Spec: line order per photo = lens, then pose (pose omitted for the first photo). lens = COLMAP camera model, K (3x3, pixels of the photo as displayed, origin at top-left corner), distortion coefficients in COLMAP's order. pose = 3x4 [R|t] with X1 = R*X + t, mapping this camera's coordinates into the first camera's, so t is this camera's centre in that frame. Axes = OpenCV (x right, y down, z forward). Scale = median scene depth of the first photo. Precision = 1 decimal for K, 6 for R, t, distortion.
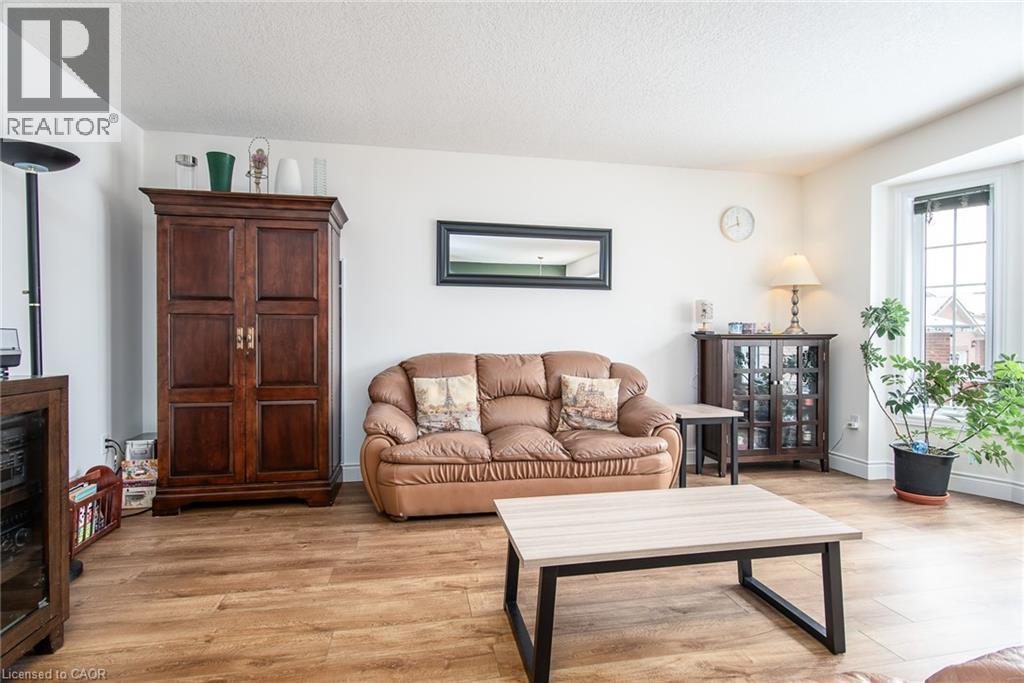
lens RADIAL K [[518.8, 0, 512.0], [0, 518.8, 341.5], [0, 0, 1]] dist [-0.011716, -0.000362]
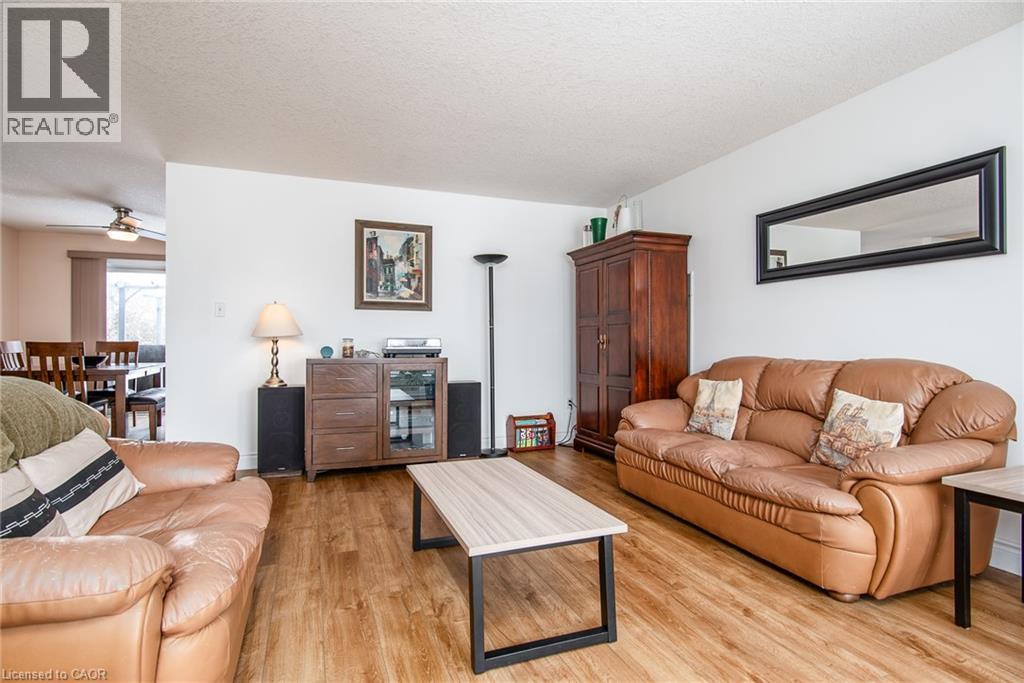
lens RADIAL K [[517.1, 0, 502.0], [0, 517.1, 342.8], [0, 0, 1]] dist [-0.004618, 0.000691]
pose [[0.160984, -0.000365, -0.986957, 0.854432], [-0.000072, 1.000000, -0.000381, -0.002843], [0.986957, 0.000132, 0.160984, 0.479632]]
